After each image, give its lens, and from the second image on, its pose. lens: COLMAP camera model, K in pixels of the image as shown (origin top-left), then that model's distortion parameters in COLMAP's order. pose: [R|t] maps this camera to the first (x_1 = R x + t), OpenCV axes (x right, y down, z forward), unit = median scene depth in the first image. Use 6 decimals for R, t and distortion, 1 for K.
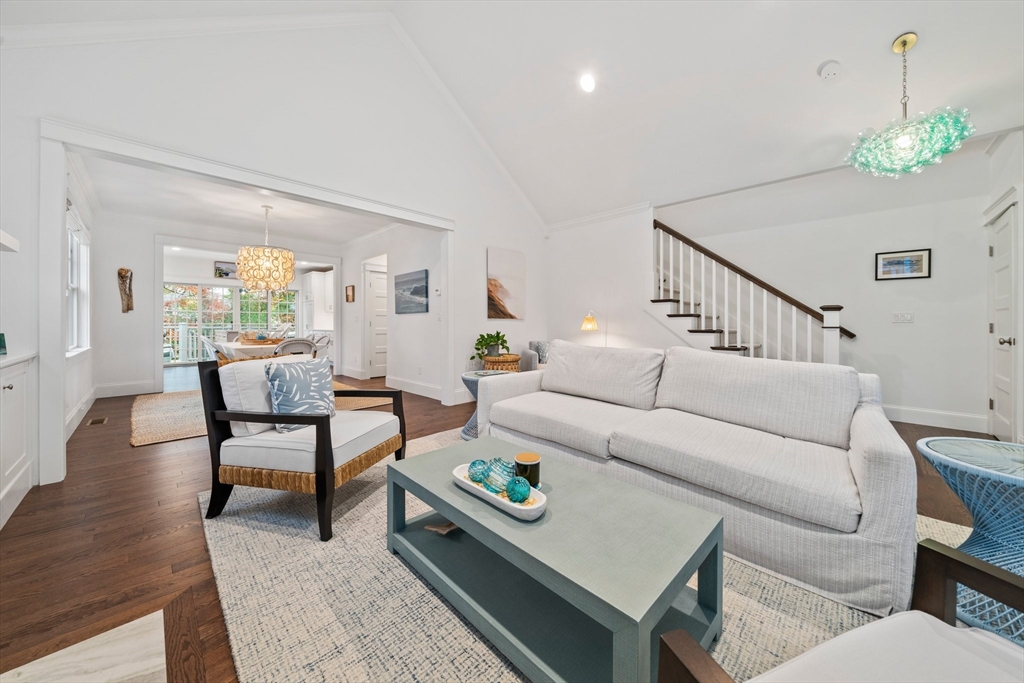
lens RADIAL K [[354.9, 0, 511.9], [0, 354.9, 330.4], [0, 0, 1]] dist [-0.010476, 0.000489]
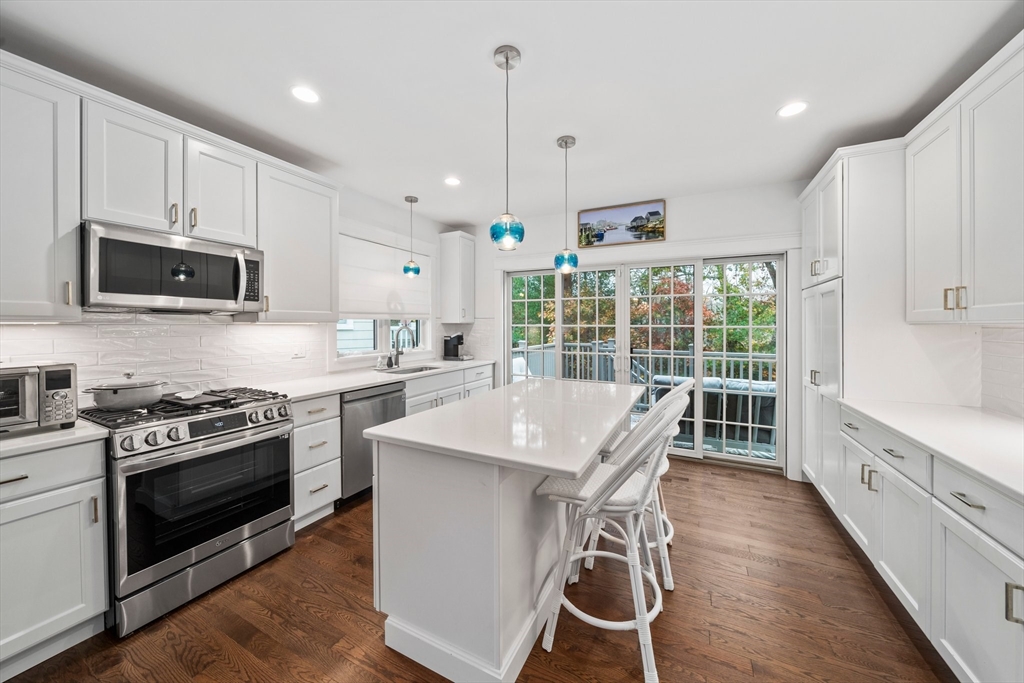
lens RADIAL K [[354.9, 0, 516.7], [0, 354.9, 327.6], [0, 0, 1]] dist [-0.010476, 0.000489]
pose [[0.306735, 0.004350, -0.951785, -0.785983], [-0.016562, 0.999863, -0.000768, -0.087409], [0.951651, 0.015999, 0.306765, 1.399988]]
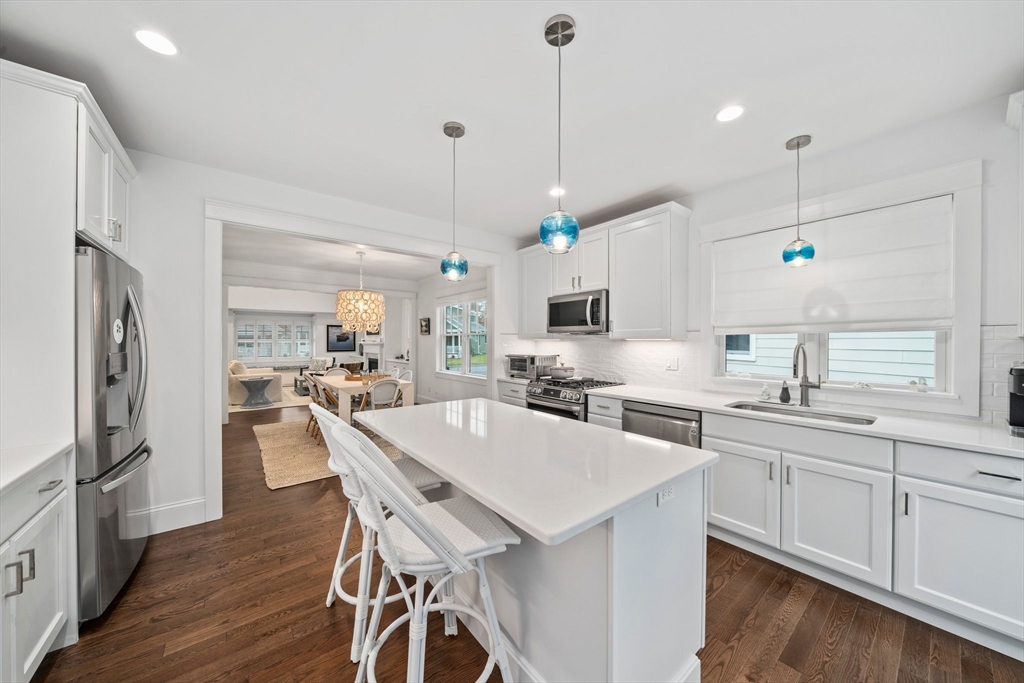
lens RADIAL K [[354.9, 0, 516.9], [0, 354.9, 343.0], [0, 0, 1]] dist [-0.010476, 0.000489]
pose [[-0.992695, -0.006668, 0.120466, -1.227668], [-0.003924, 0.999728, 0.023006, -0.096079], [-0.120586, 0.022366, -0.992451, 1.901962]]
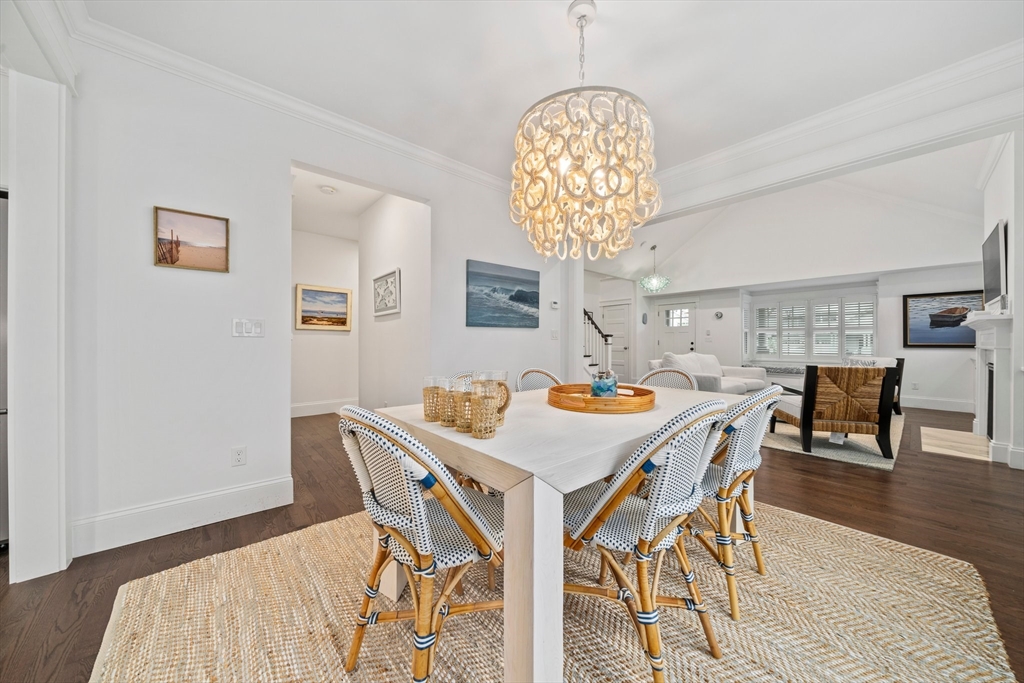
lens RADIAL K [[354.9, 0, 508.7], [0, 354.9, 340.8], [0, 0, 1]] dist [-0.010476, 0.000489]
pose [[0.081551, 0.000551, 0.996669, -0.993941], [0.015243, 0.999882, -0.001800, -0.023294], [-0.996553, 0.015340, 0.081533, 0.992330]]
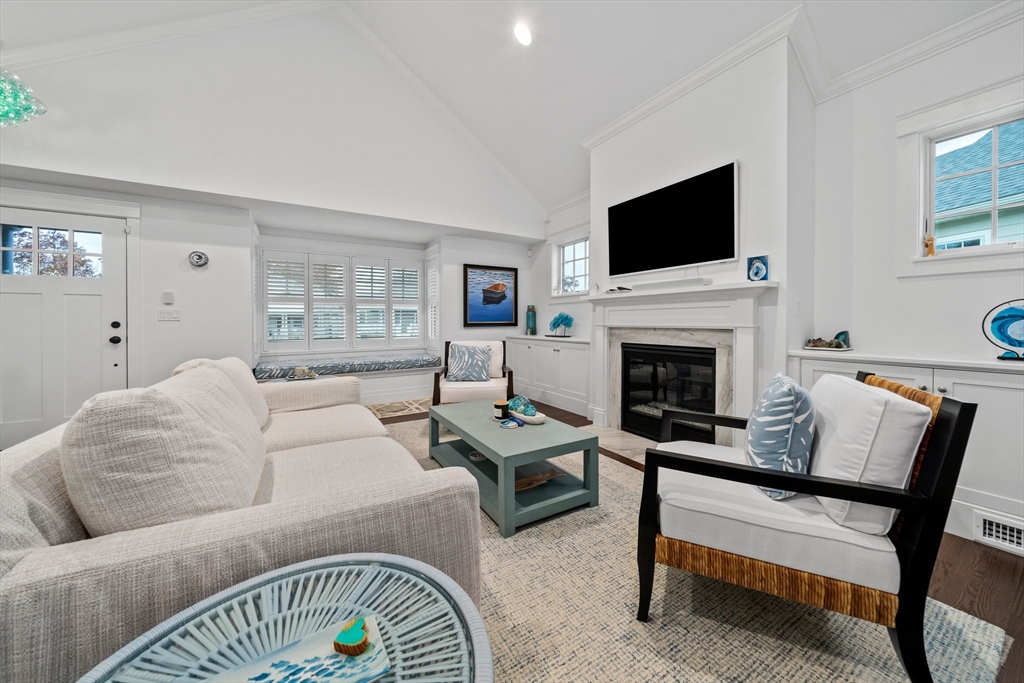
lens RADIAL K [[354.9, 0, 513.0], [0, 354.9, 326.0], [0, 0, 1]] dist [-0.010476, 0.000489]
pose [[-0.970967, -0.001723, 0.239209, -0.108625], [0.005675, 0.999527, 0.030231, -0.014271], [-0.239147, 0.030711, -0.970497, 0.707476]]
